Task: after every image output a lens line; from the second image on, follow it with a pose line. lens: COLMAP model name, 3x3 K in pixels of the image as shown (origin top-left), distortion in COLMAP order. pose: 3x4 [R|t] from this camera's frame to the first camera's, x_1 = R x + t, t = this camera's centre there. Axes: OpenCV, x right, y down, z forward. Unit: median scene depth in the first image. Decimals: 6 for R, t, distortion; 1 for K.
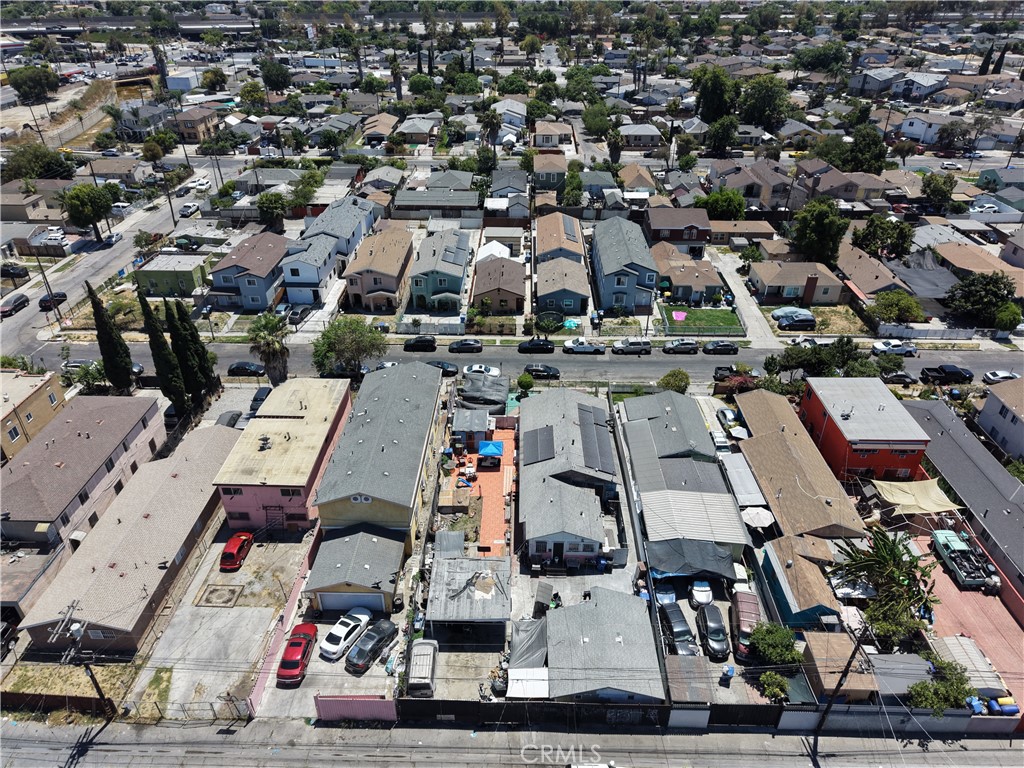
lens RADIAL K [[685.7, 0, 512.0], [0, 685.7, 384.0], [0, 0, 1]] dist [0.018627, -0.016773]
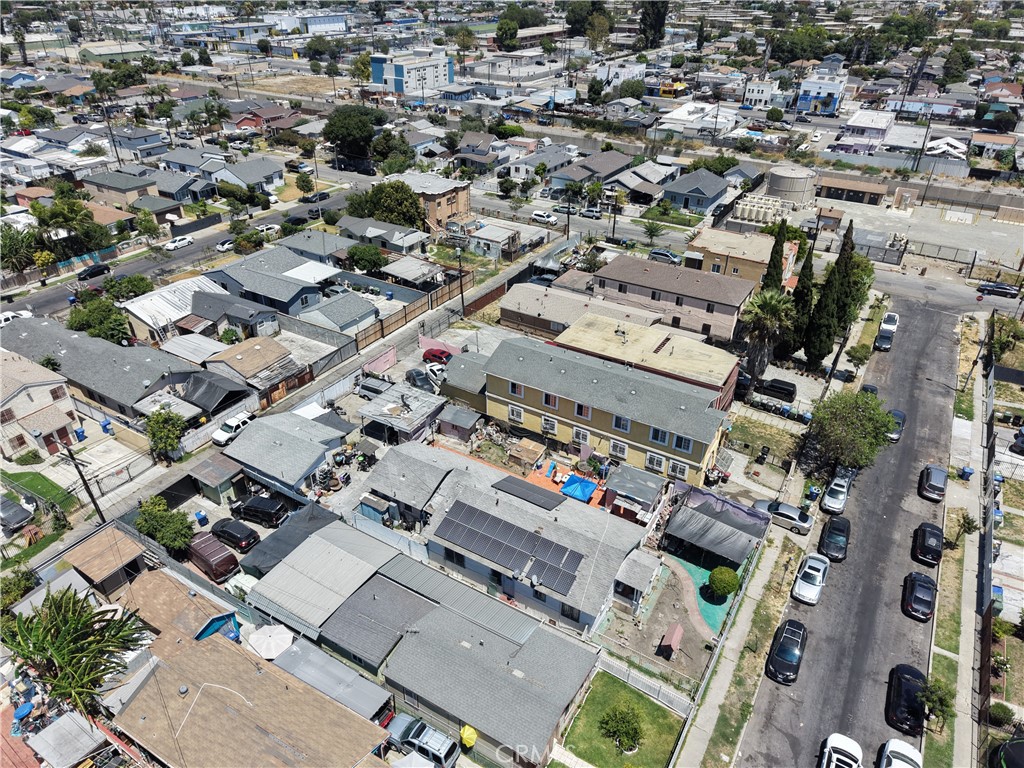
lens RADIAL K [[685.7, 0, 512.0], [0, 685.7, 384.0], [0, 0, 1]] dist [0.018627, -0.016773]
pose [[-0.492765, 0.449190, -0.745259, 0.410236], [-0.469856, 0.583520, 0.662374, -0.350020], [0.732405, 0.676560, -0.076484, 0.667166]]
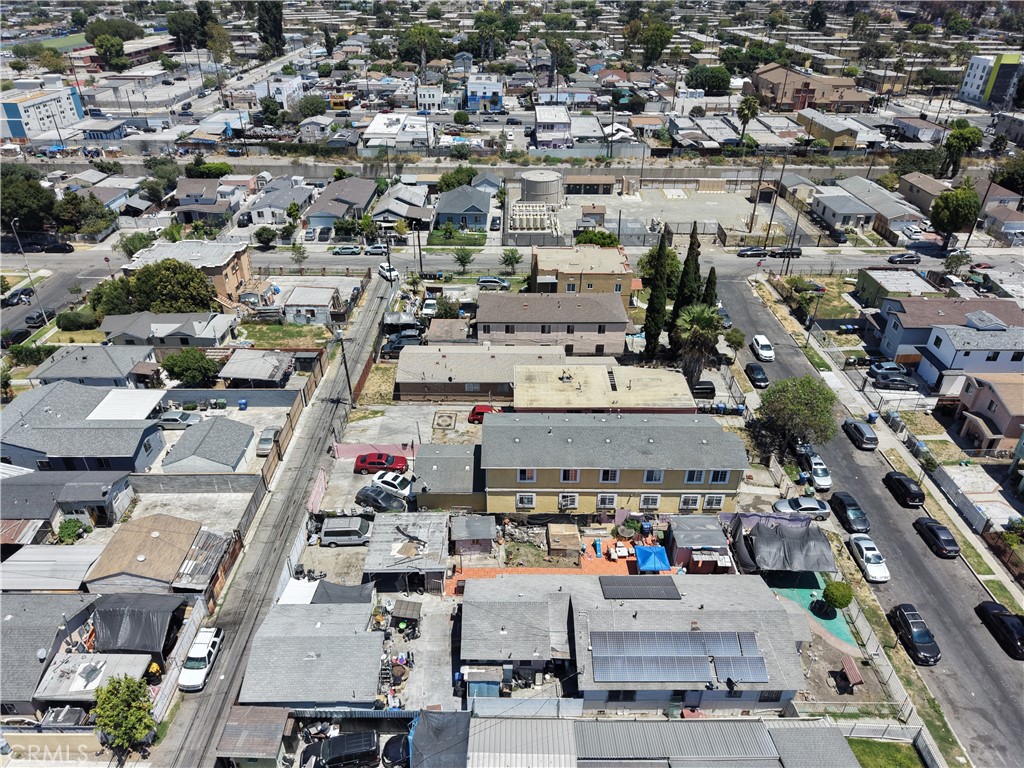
lens RADIAL K [[685.7, 0, 512.0], [0, 685.7, 384.0], [0, 0, 1]] dist [0.018627, -0.016773]
pose [[0.031479, 0.519878, -0.853661, 0.381608], [-0.534441, 0.730488, 0.425158, -0.212181], [0.844619, 0.442848, 0.300839, 0.394368]]
